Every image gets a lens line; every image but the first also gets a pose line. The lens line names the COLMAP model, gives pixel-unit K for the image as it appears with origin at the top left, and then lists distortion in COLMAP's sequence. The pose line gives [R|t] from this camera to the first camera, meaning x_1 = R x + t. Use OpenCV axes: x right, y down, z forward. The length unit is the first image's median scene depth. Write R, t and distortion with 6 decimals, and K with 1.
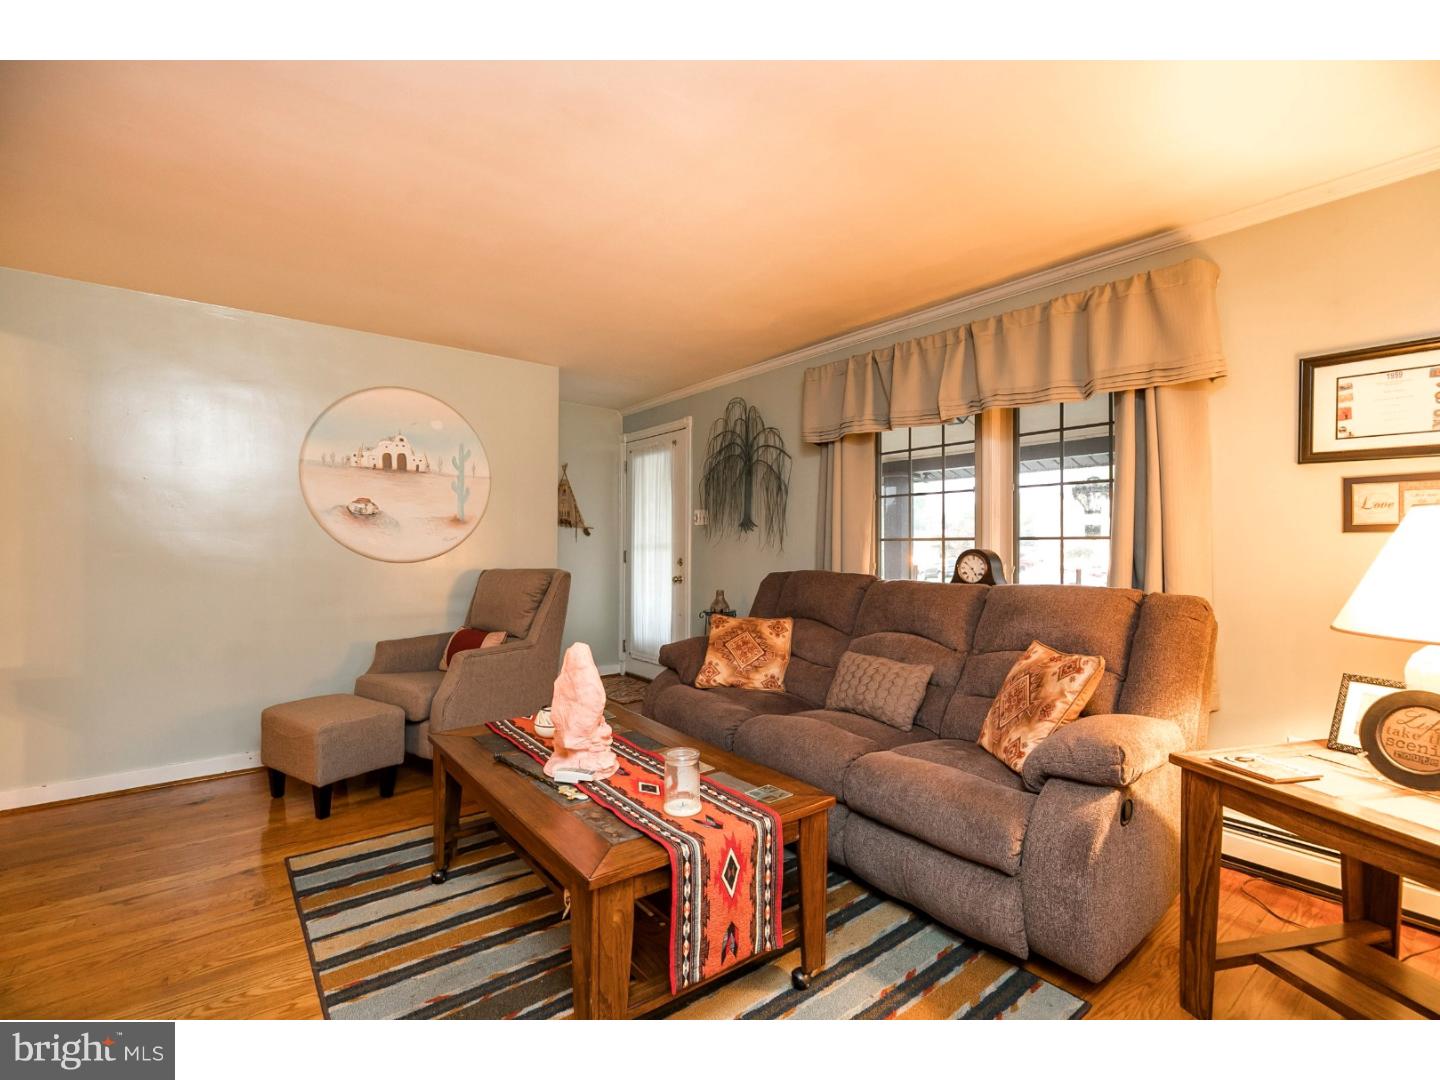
lens RADIAL K [[650.3, 0, 717.3], [0, 650.3, 541.6], [0, 0, 1]] dist [-0.015977, 0.004083]
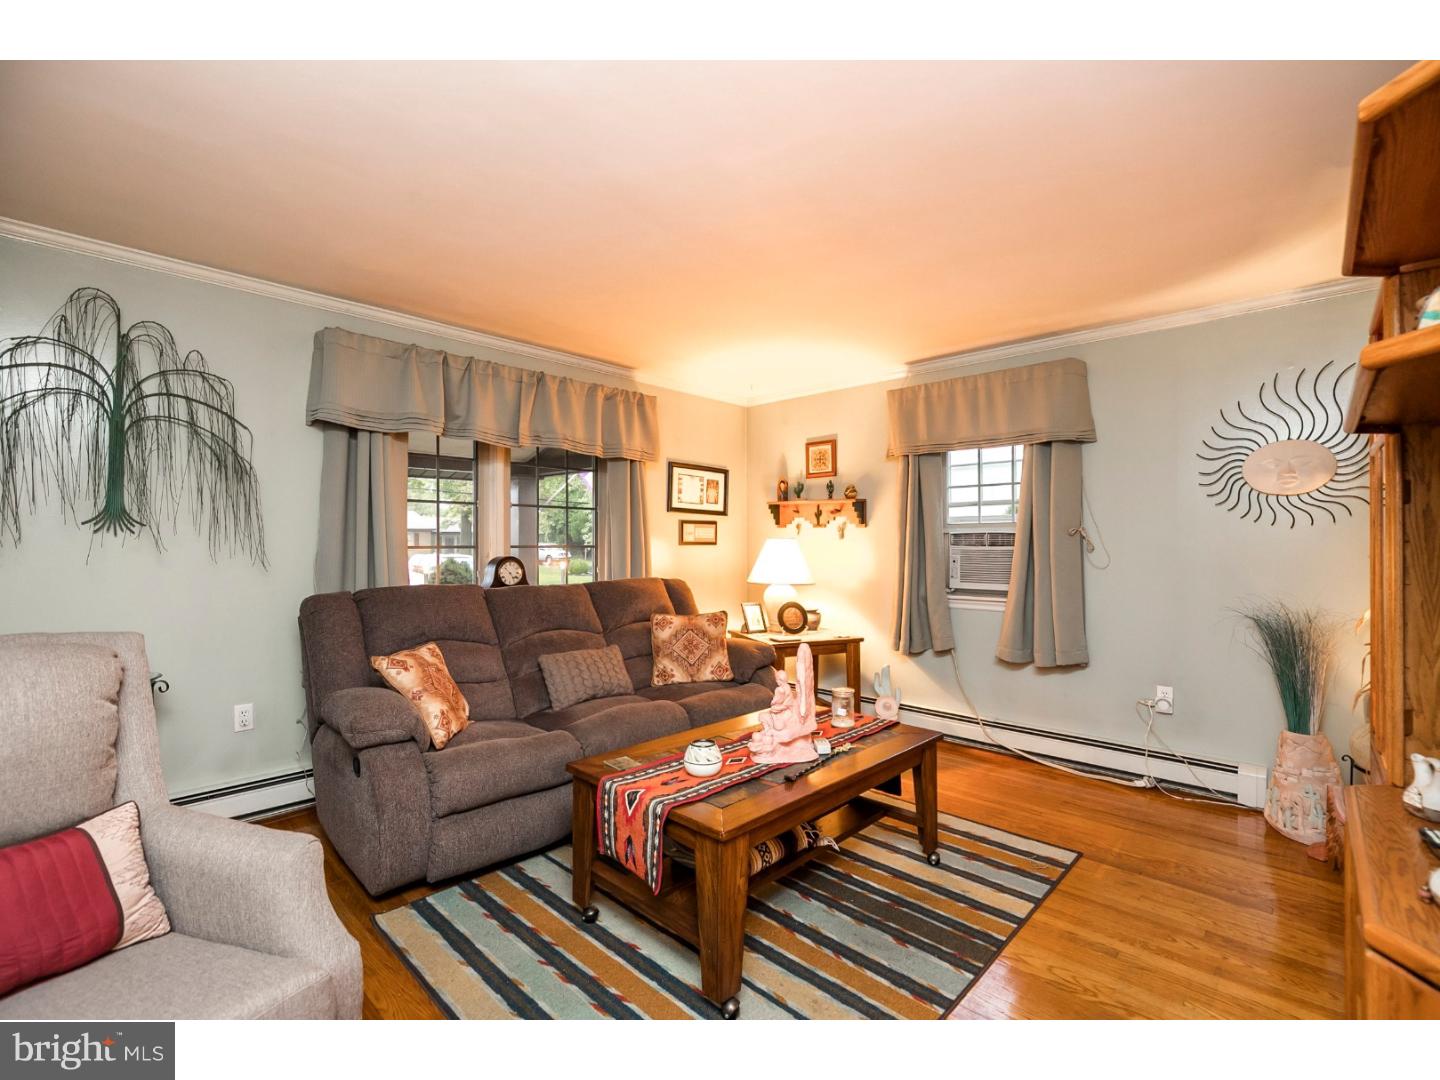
lens RADIAL K [[650.3, 0, 717.9], [0, 650.3, 539.1], [0, 0, 1]] dist [-0.015977, 0.004083]
pose [[-0.132517, 0.003740, 0.991174, -1.203807], [-0.007857, 0.999958, -0.004824, -0.024943], [-0.991150, -0.008426, -0.132482, 1.142843]]
